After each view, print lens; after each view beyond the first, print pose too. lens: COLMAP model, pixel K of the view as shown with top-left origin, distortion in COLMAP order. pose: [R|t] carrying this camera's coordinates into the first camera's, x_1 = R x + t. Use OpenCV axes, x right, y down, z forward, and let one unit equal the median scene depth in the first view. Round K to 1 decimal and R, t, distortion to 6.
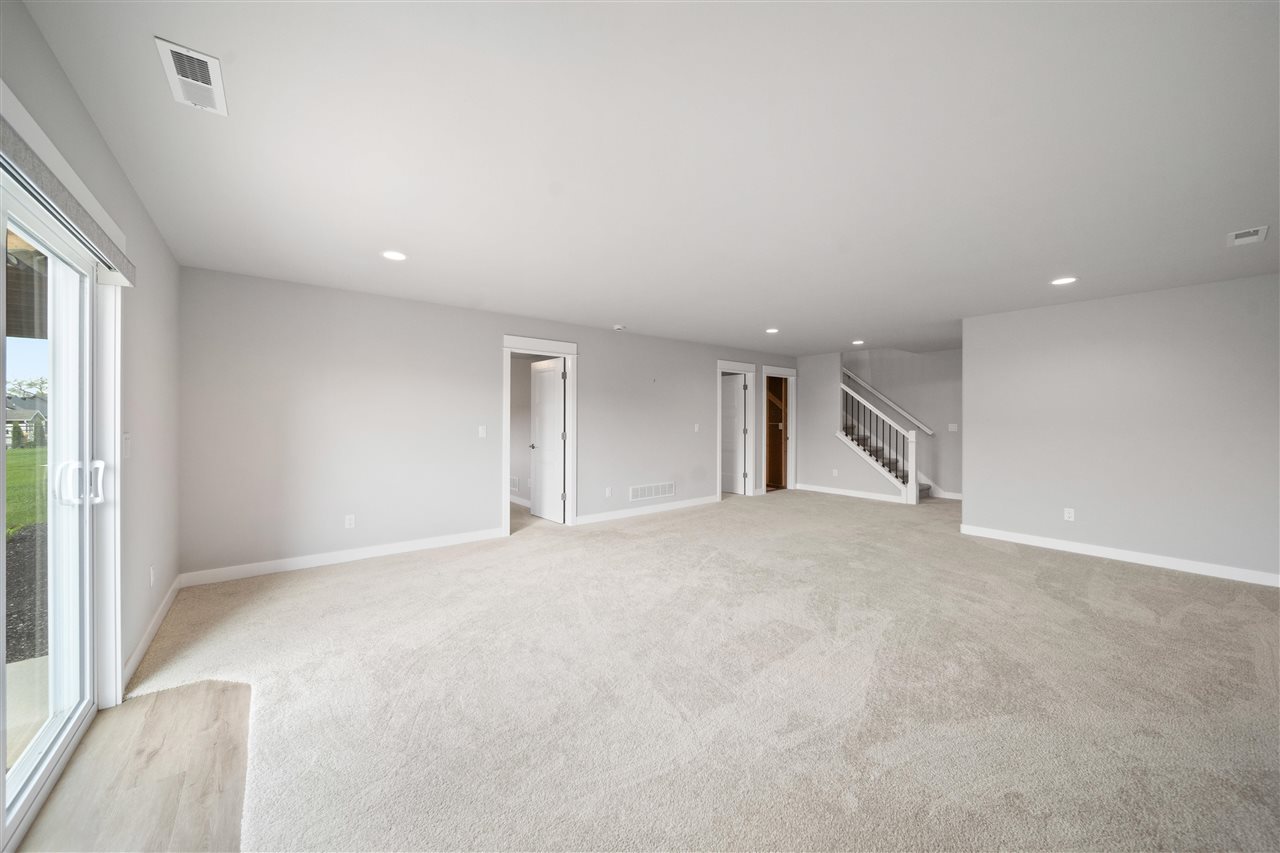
lens RADIAL K [[466.6, 0, 636.5], [0, 466.6, 422.9], [0, 0, 1]] dist [0.001555, 0.000044]
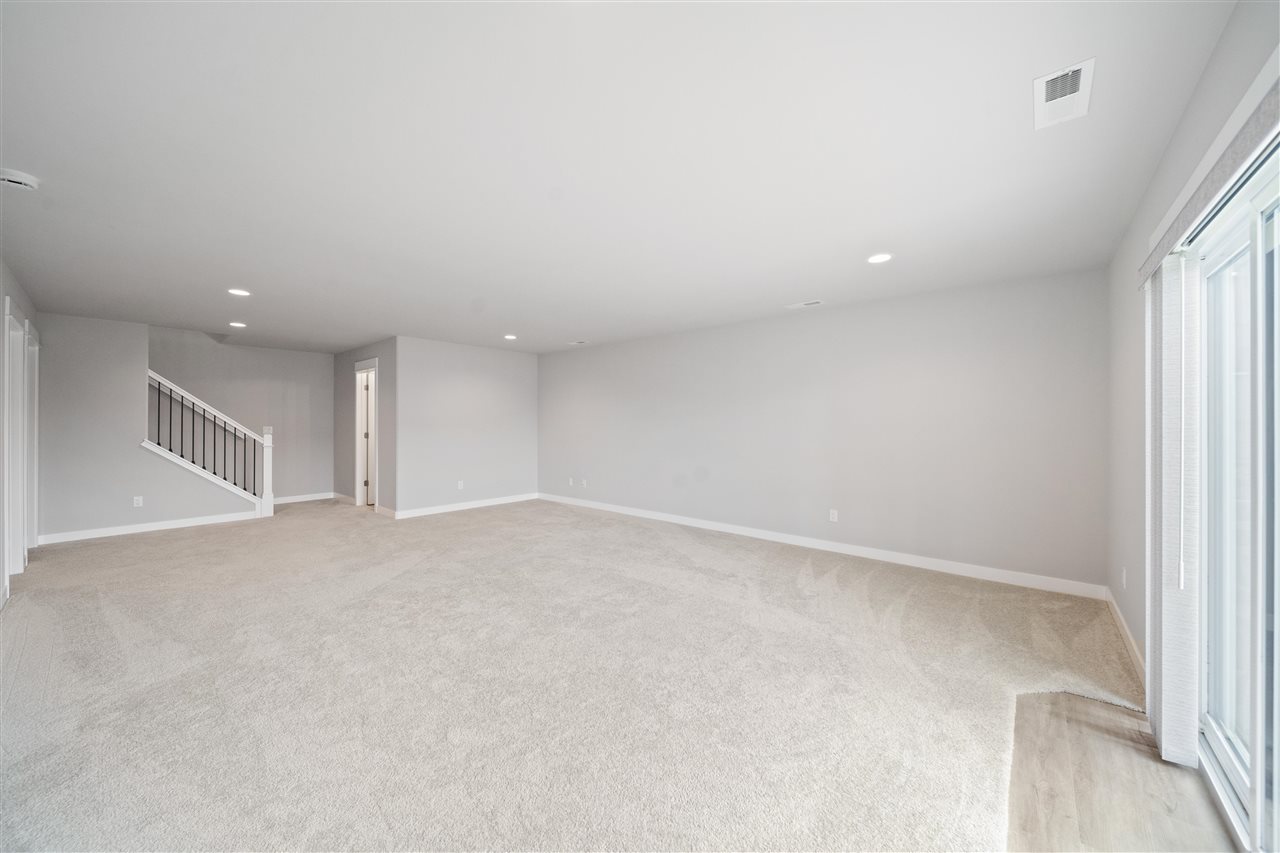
lens RADIAL K [[459.0, 0, 636.8], [0, 459.0, 423.3], [0, 0, 1]] dist [-0.000423, -0.001070]
pose [[-0.194224, -0.000578, 0.980957, -0.402577], [0.009704, 0.999950, 0.002511, 0.000081], [-0.980909, 0.010007, -0.194208, 0.467987]]
